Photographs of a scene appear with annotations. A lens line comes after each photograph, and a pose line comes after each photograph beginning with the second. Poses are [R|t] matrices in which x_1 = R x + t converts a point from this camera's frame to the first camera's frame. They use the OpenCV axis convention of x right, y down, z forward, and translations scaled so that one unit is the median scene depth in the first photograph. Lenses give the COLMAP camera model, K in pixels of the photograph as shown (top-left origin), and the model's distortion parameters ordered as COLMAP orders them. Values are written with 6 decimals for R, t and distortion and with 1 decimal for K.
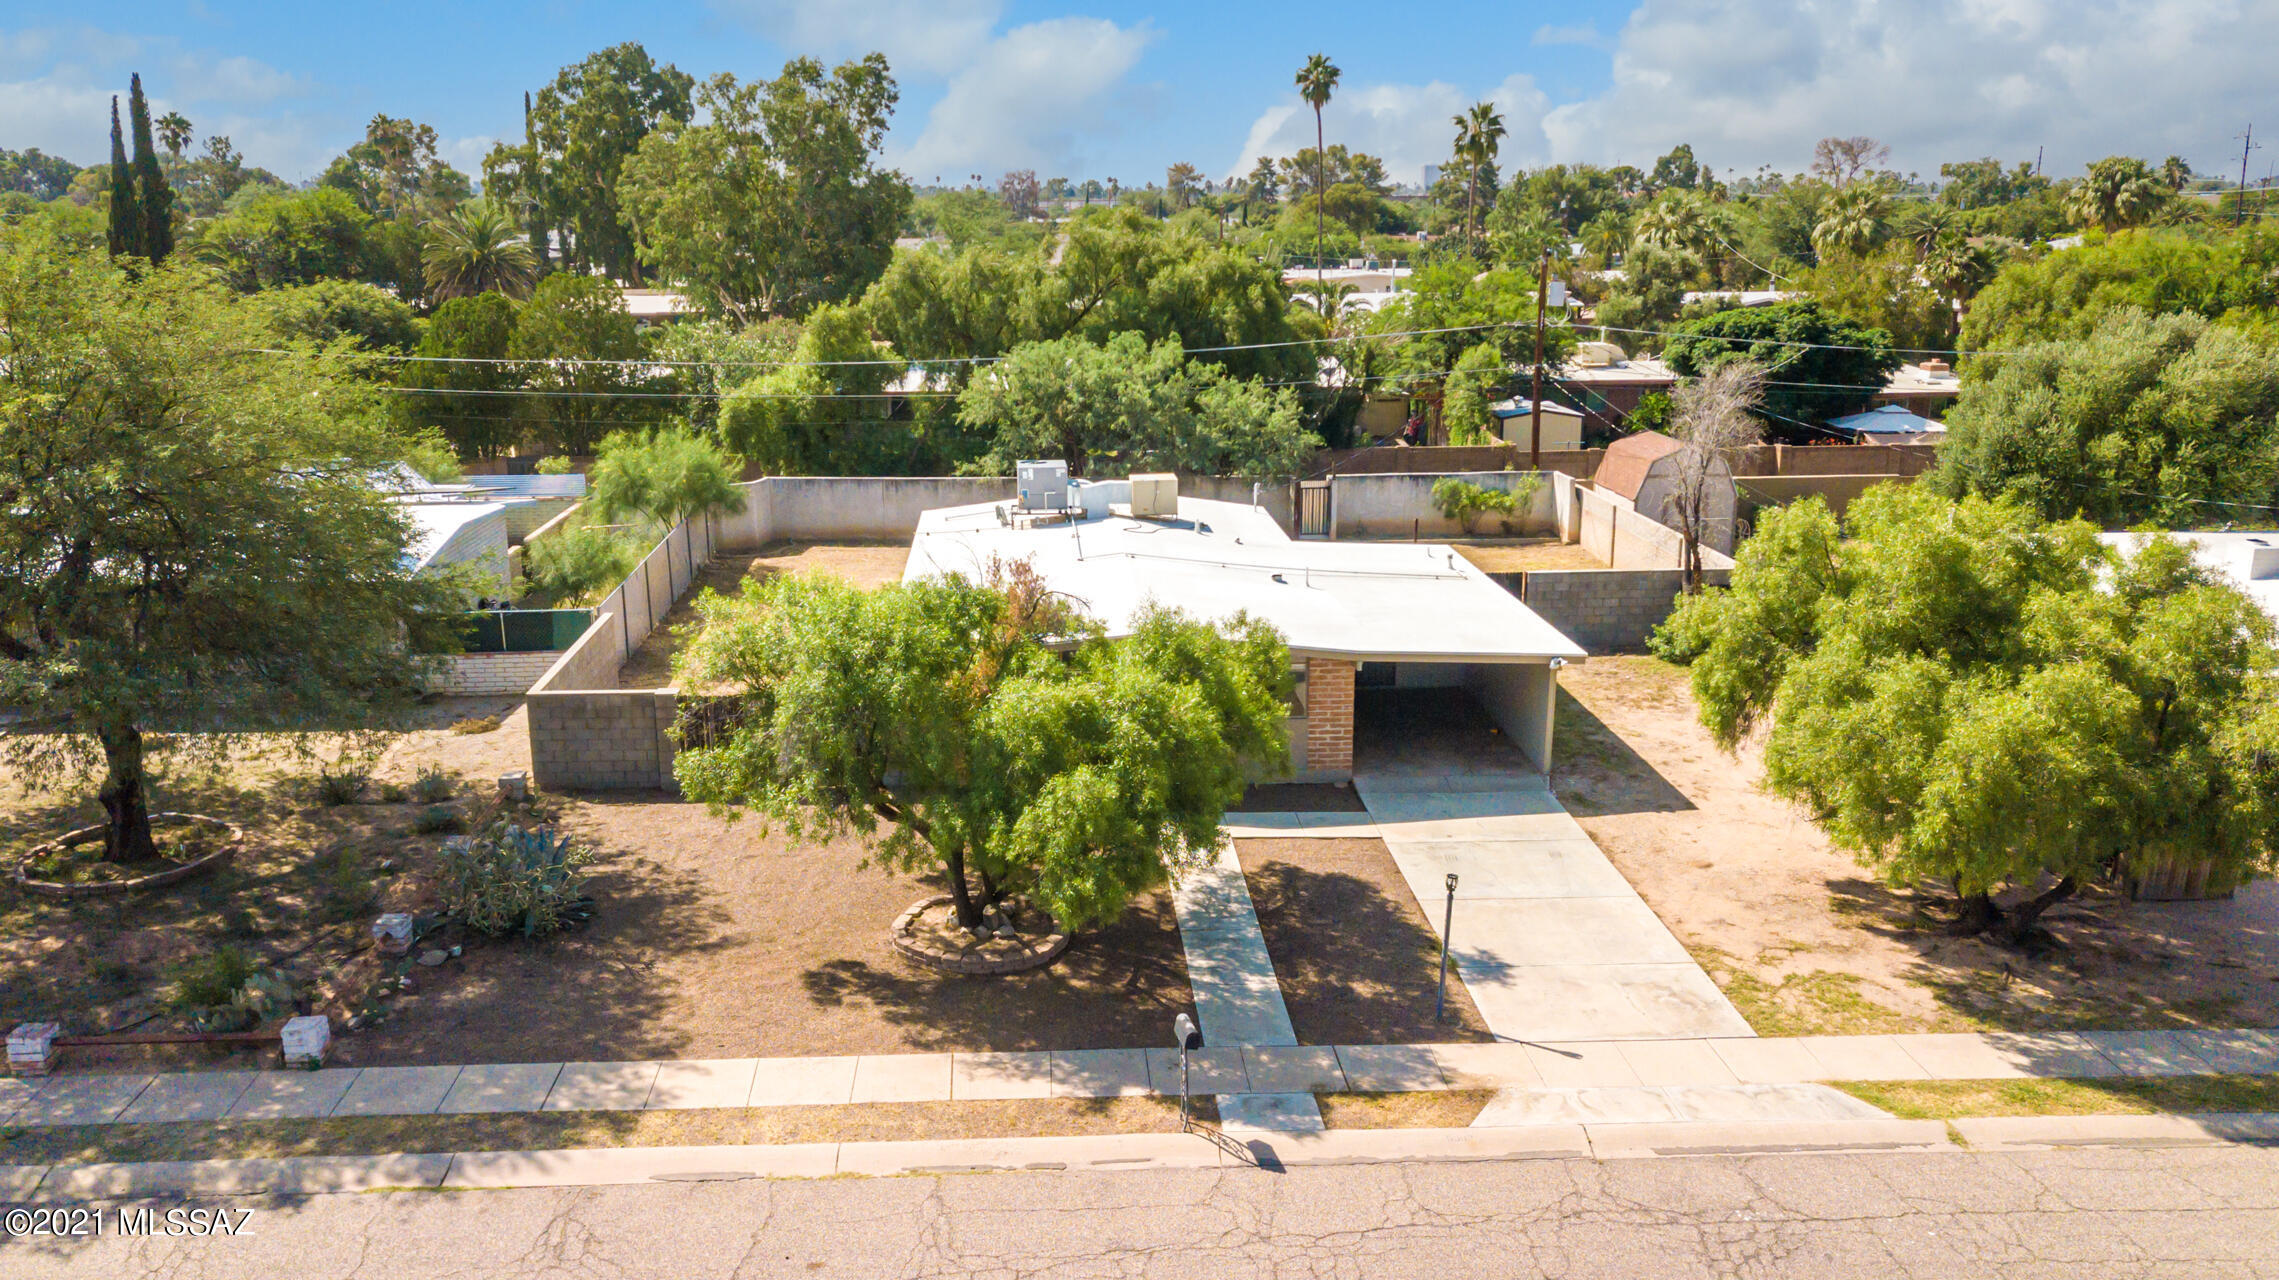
lens RADIAL K [[1736.3, 0, 1139.5], [0, 1736.3, 640.0], [0, 0, 1]] dist [0.013437, 0.022994]
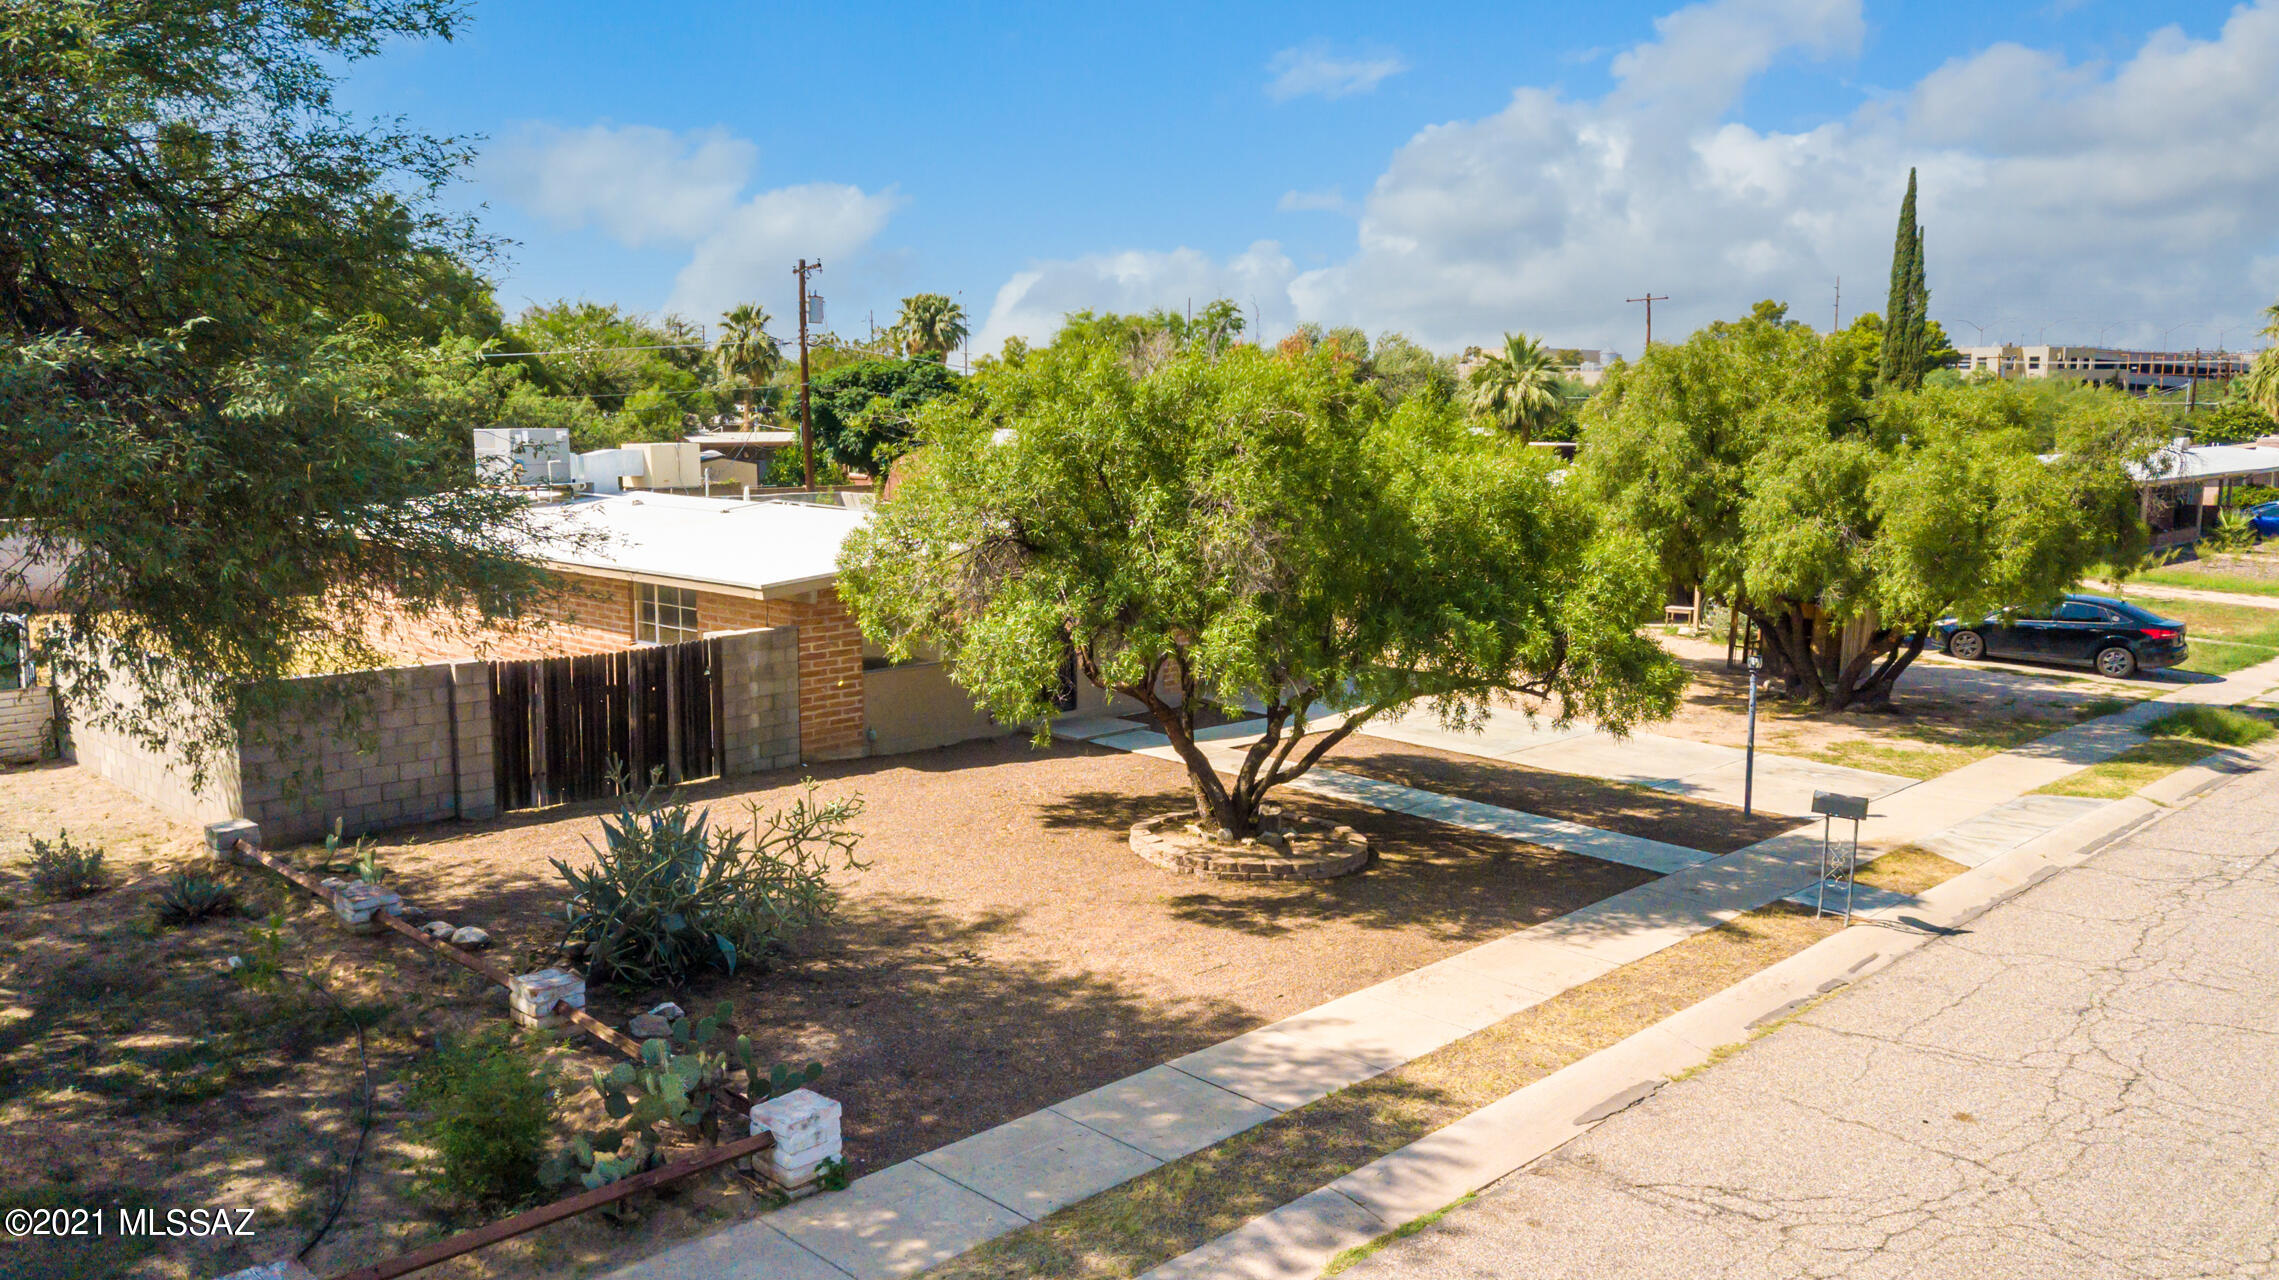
lens RADIAL K [[1736.3, 0, 1139.5], [0, 1736.3, 640.0], [0, 0, 1]] dist [0.013437, 0.022994]
pose [[0.754896, -0.092834, 0.649241, -0.516092], [0.156514, 0.986829, -0.040880, 0.090867], [-0.636895, 0.132475, 0.759484, 0.395787]]
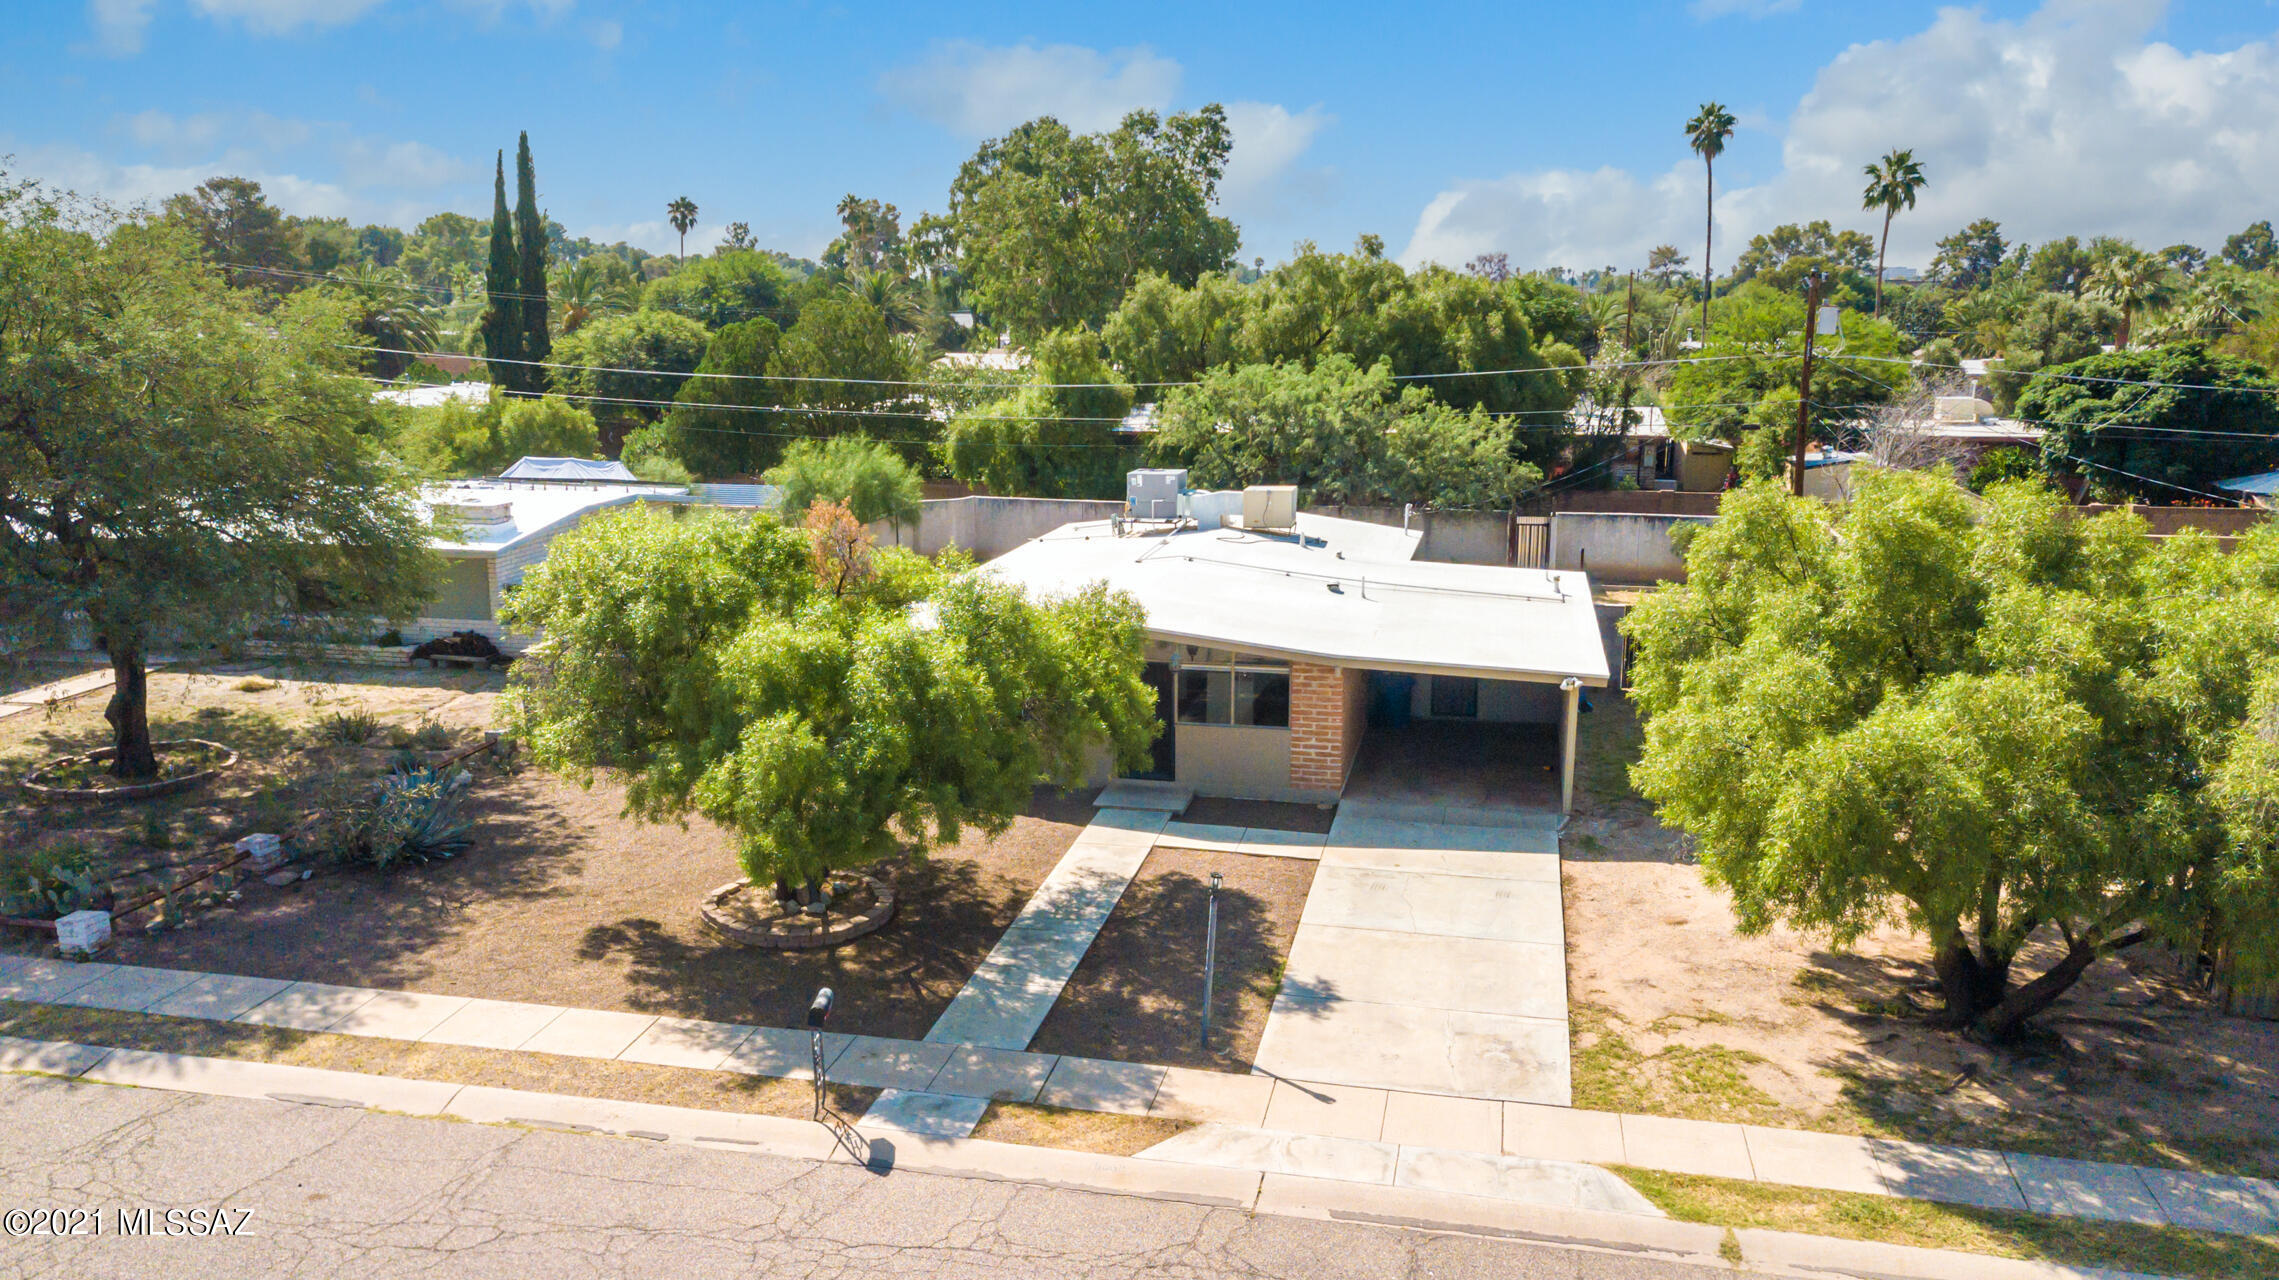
lens RADIAL K [[1736.3, 0, 1139.5], [0, 1736.3, 640.0], [0, 0, 1]] dist [0.013437, 0.022994]
pose [[0.965066, 0.053661, -0.256454, 0.276947], [-0.065481, 0.997139, -0.037769, 0.041992], [0.253694, 0.053243, 0.965818, 0.117488]]
